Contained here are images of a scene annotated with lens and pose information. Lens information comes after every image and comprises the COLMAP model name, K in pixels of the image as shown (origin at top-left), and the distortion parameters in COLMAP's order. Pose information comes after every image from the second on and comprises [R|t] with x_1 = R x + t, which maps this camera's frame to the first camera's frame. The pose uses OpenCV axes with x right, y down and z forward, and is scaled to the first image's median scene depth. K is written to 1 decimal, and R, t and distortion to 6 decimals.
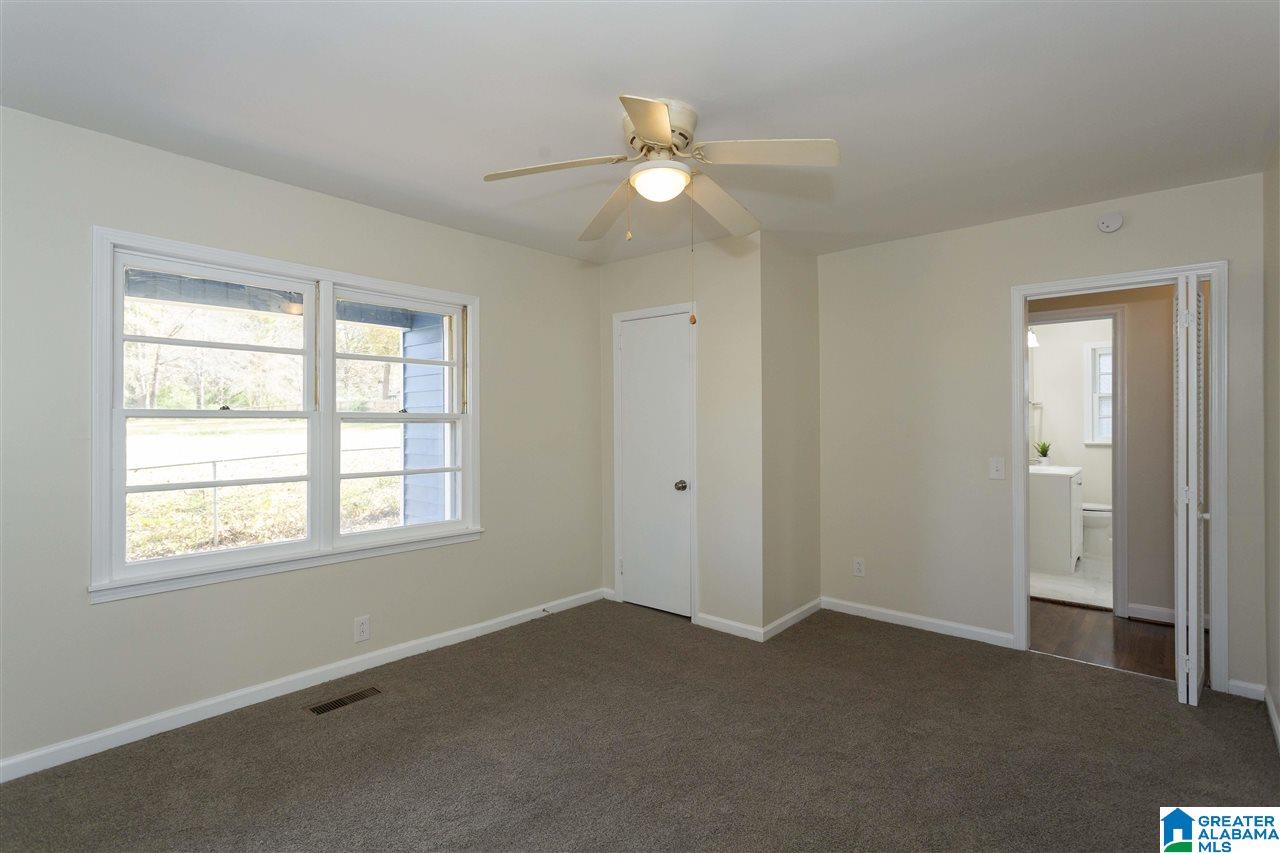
lens RADIAL K [[615.6, 0, 651.5], [0, 615.6, 418.1], [0, 0, 1]] dist [0.012171, 0.001450]
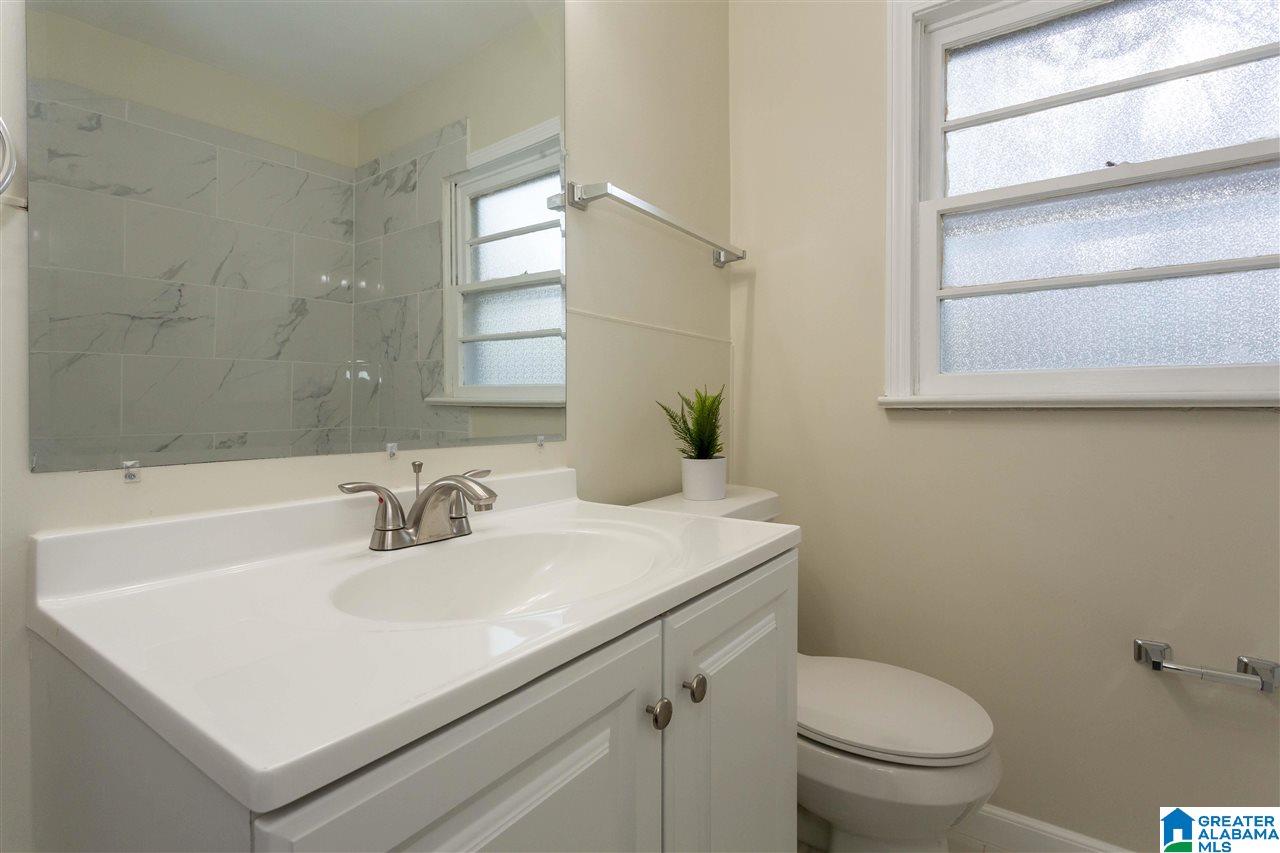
lens RADIAL K [[615.6, 0, 651.5], [0, 615.6, 418.1], [0, 0, 1]] dist [0.012171, 0.001450]
pose [[0.995315, -0.004294, 0.096589, 0.586038], [0.002767, 0.999869, 0.015939, 0.043052], [-0.096645, -0.015597, 0.995197, 0.767818]]
